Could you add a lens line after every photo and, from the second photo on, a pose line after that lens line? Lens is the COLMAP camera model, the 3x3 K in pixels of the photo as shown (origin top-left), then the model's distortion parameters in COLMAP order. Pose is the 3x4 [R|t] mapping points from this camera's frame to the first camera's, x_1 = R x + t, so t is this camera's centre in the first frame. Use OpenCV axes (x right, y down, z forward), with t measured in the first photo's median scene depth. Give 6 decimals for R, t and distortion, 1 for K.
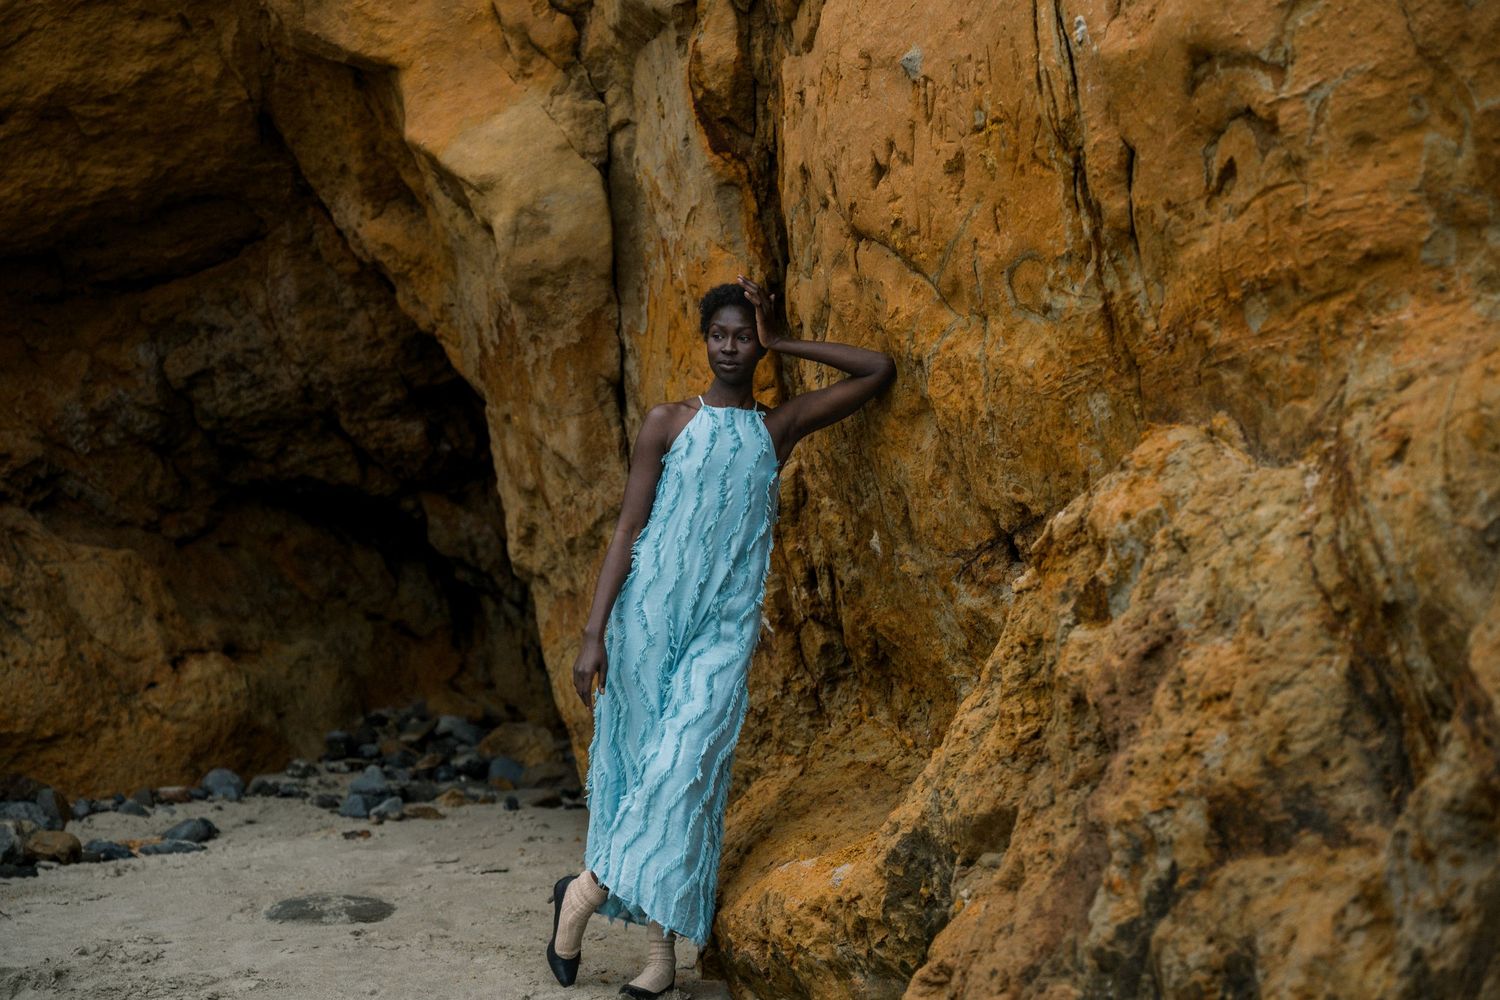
lens RADIAL K [[2641.9, 0, 750.0], [0, 2641.9, 500.0], [0, 0, 1]] dist [0.525185, -2.356887]
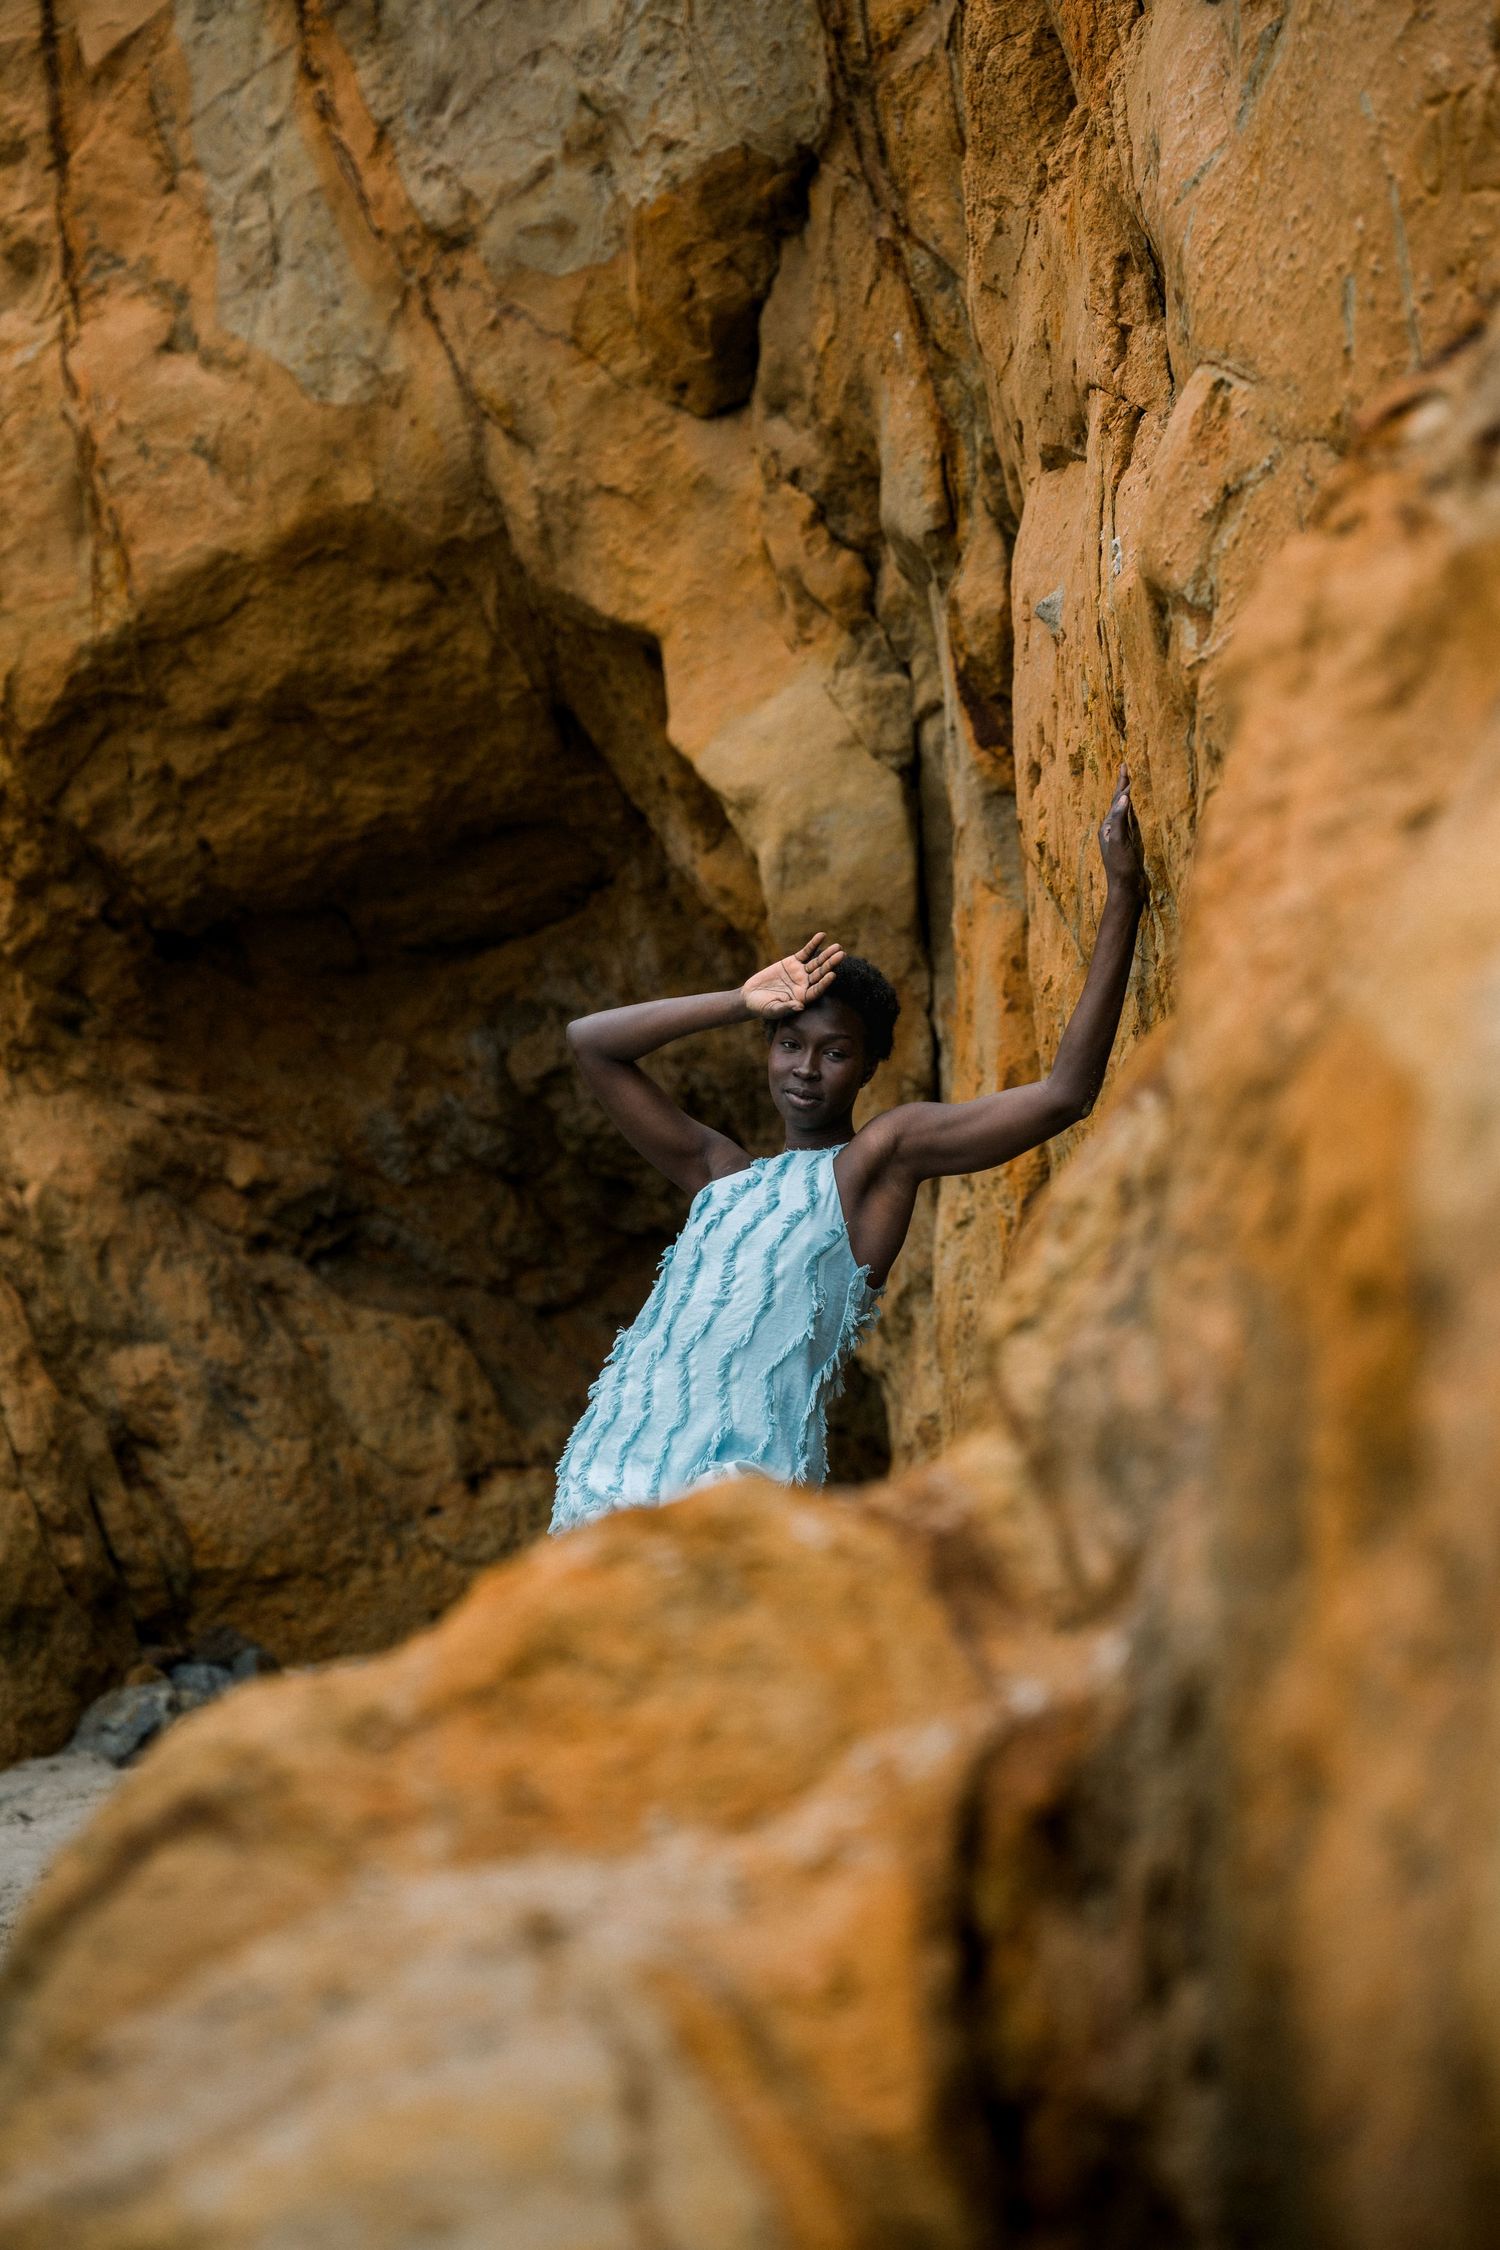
lens RADIAL K [[3962.8, 0, 750.0], [0, 3962.8, 1125.0], [0, 0, 1]] dist [0.525185, -2.356887]
pose [[0.950475, 0.014413, -0.310467, 0.223380], [-0.025665, 0.999152, -0.032190, -0.001318], [0.309740, 0.038565, 0.950039, 0.028680]]
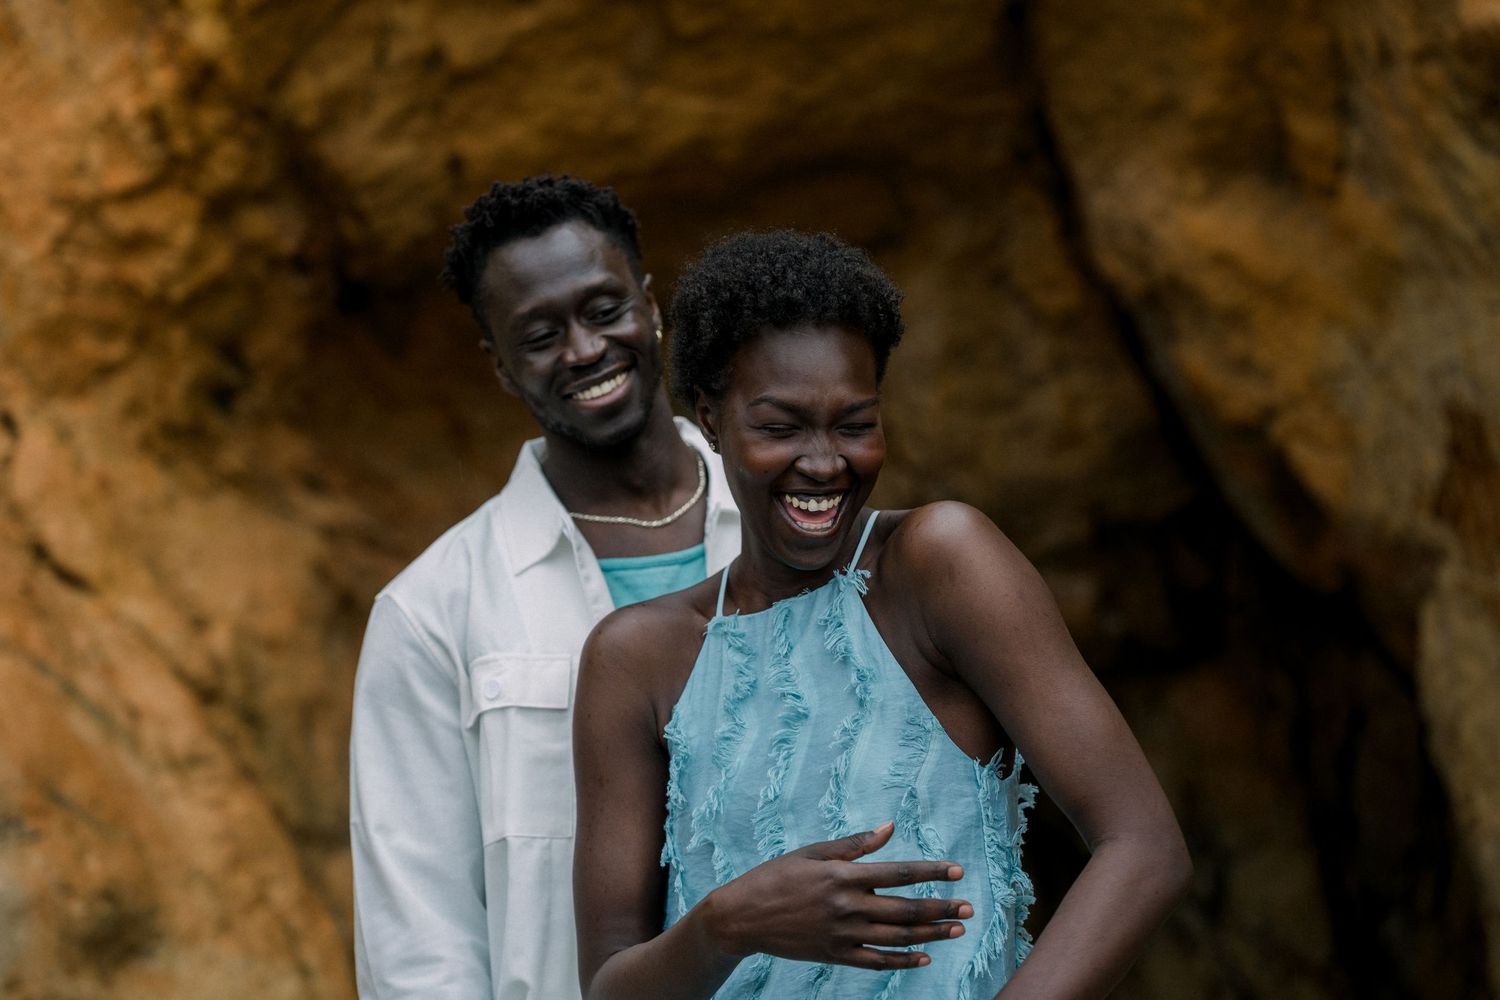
lens RADIAL K [[3033.0, 0, 750.0], [0, 3033.0, 500.0], [0, 0, 1]] dist [0.675080, -4.381364]
pose [[0.998959, 0.041406, 0.019145, -0.277054], [-0.040584, 0.998313, -0.041527, -0.021473], [-0.020832, 0.040706, 0.998954, 0.466601]]
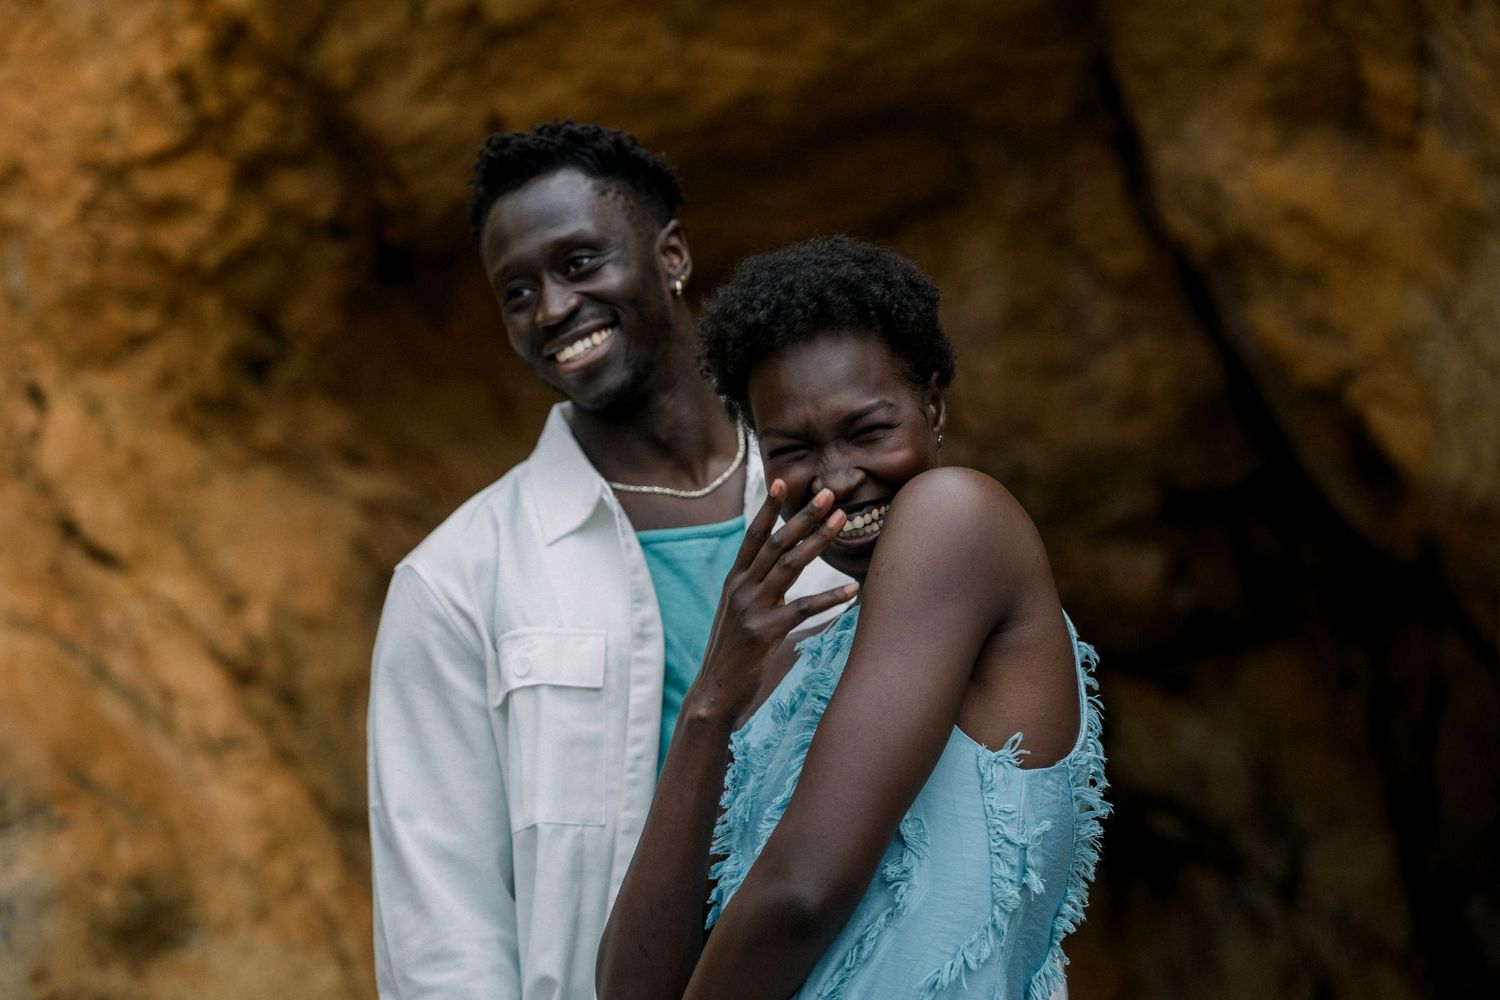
lens RADIAL K [[3082.9, 0, 750.0], [0, 3082.9, 500.0], [0, 0, 1]] dist [0.660798, -4.307711]
pose [[0.999418, 0.034107, -0.000133, -0.275043], [-0.034092, 0.998858, -0.033462, -0.020766], [-0.001008, 0.033447, 0.999440, 0.481826]]
